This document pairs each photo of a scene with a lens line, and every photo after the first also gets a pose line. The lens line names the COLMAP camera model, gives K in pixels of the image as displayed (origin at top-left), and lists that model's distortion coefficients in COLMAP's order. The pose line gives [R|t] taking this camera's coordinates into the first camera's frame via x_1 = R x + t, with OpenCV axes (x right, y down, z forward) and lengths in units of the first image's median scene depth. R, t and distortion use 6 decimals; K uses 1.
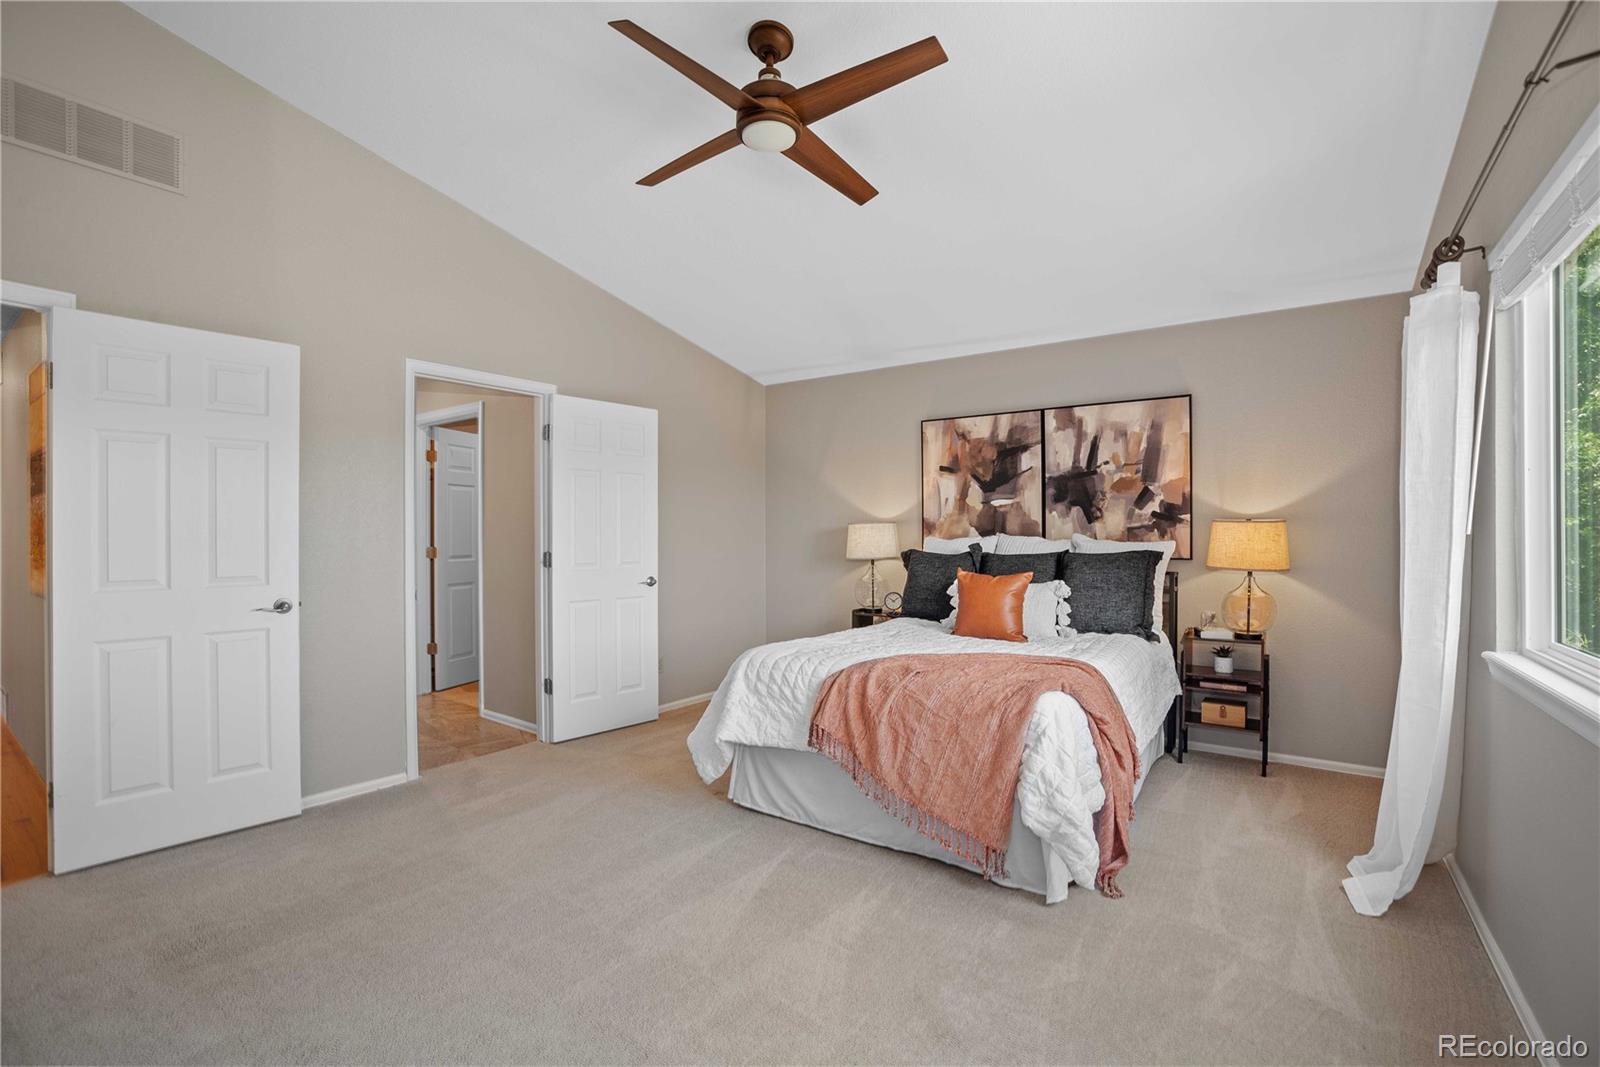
lens RADIAL K [[701.2, 0, 800.4], [0, 701.2, 538.4], [0, 0, 1]] dist [-0.046507, 0.009311]
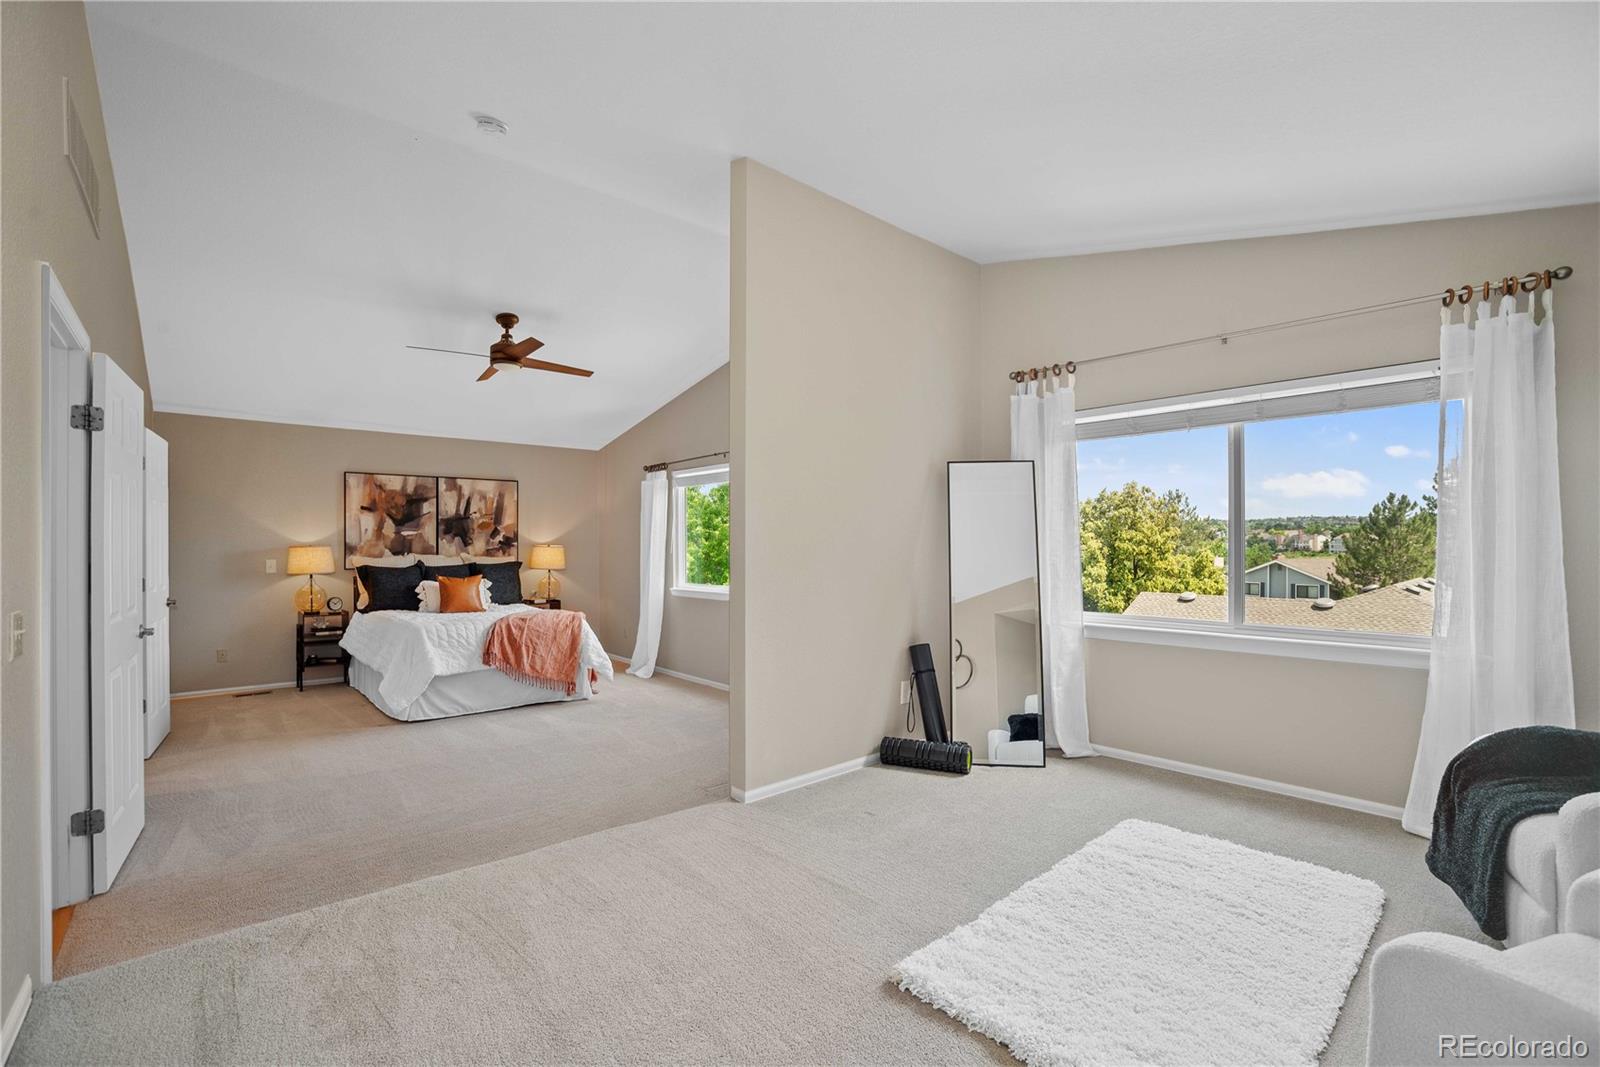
lens RADIAL K [[701.2, 0, 787.2], [0, 701.2, 538.3], [0, 0, 1]] dist [-0.046507, 0.009311]
pose [[0.221009, 0.006948, 0.975247, -1.077782], [0.009671, 0.999910, -0.009316, -0.018909], [-0.975224, 0.011491, 0.220922, -0.161353]]
